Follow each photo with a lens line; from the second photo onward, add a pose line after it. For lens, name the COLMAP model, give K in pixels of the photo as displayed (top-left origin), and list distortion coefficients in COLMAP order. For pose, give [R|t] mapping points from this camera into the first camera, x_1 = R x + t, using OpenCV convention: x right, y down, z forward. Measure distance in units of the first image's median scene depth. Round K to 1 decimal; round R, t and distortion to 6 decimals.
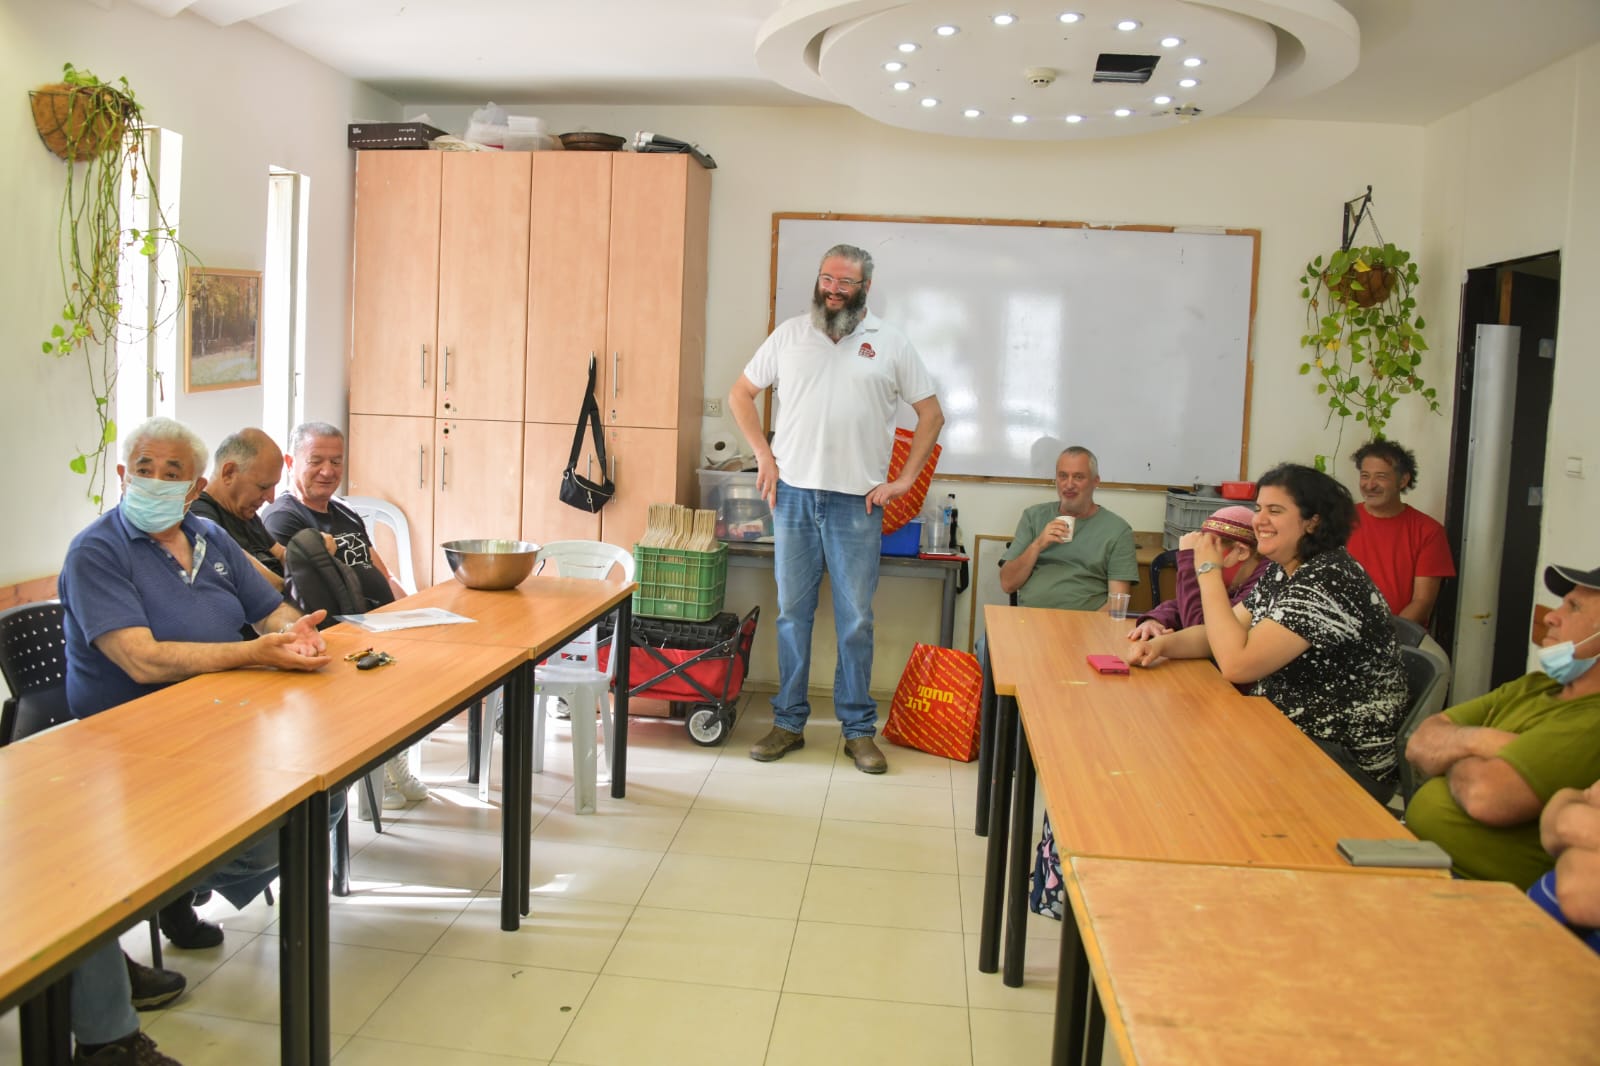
lens RADIAL K [[1294.3, 0, 800.0], [0, 1294.3, 533.0], [0, 0, 1]] dist [-0.146891, 0.001305]
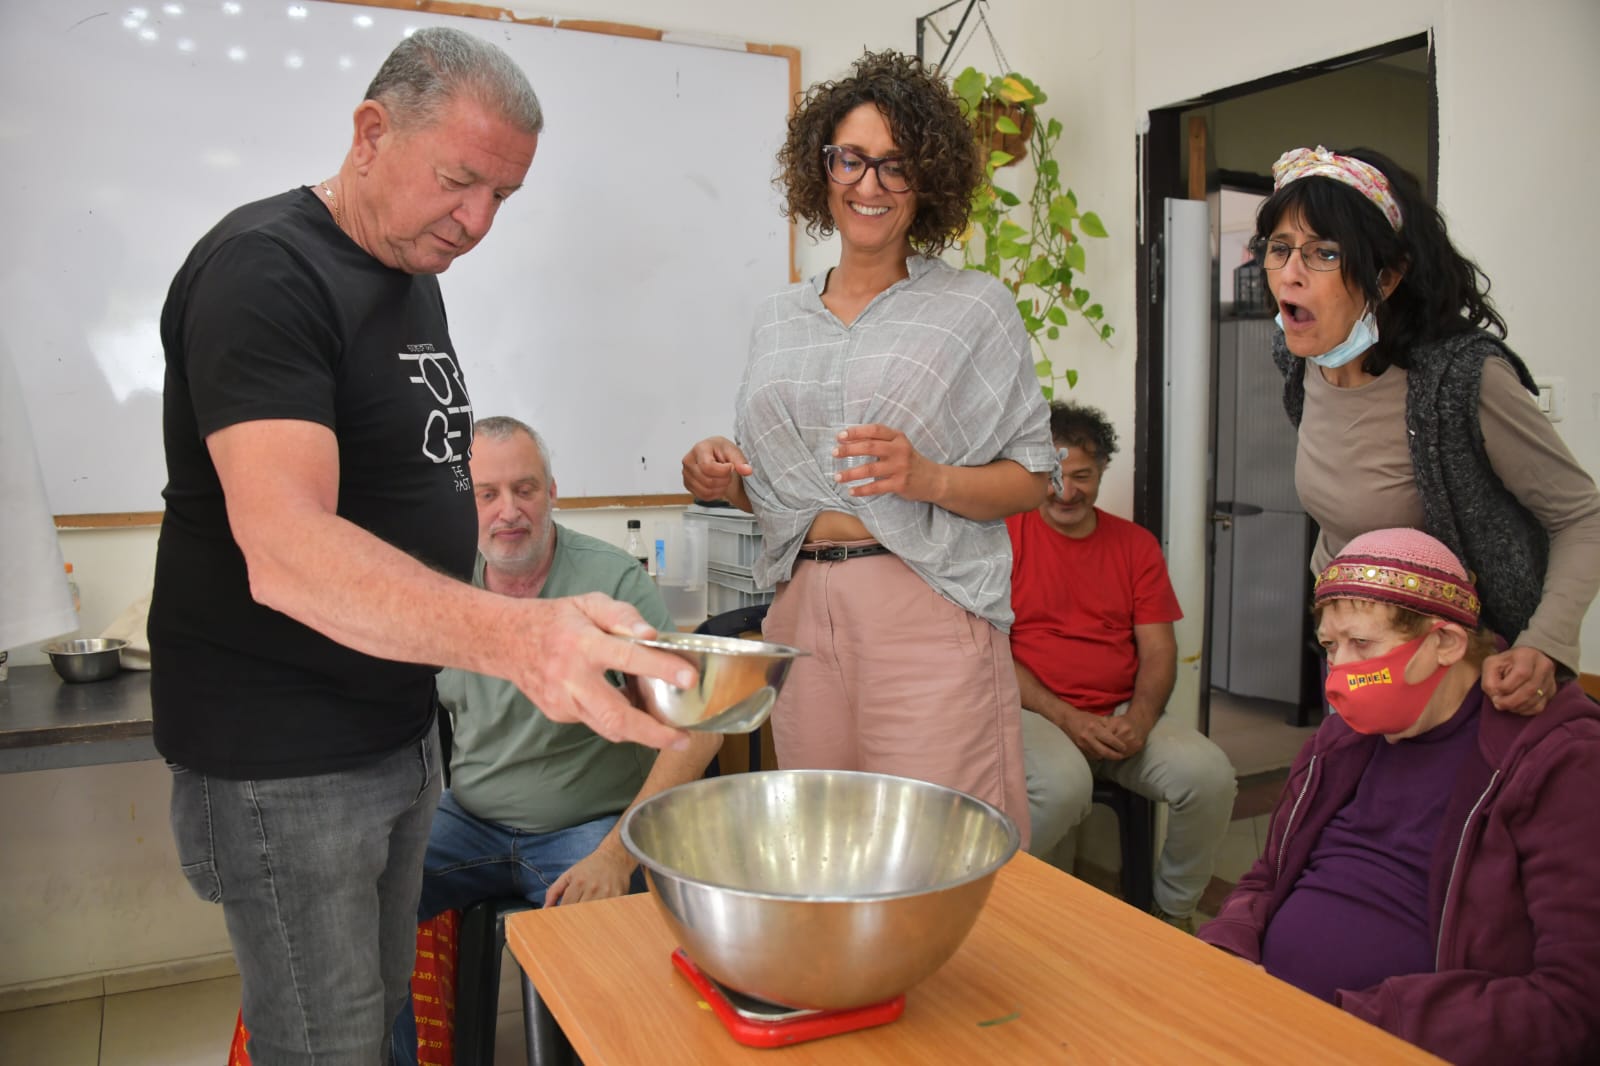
lens RADIAL K [[1294.3, 0, 800.0], [0, 1294.3, 533.0], [0, 0, 1]] dist [-0.146891, 0.001305]
pose [[0.849782, -0.080147, 0.521006, 0.040972], [0.089916, 0.995928, 0.006549, -0.020001], [-0.519410, 0.041281, 0.853528, 0.525498]]
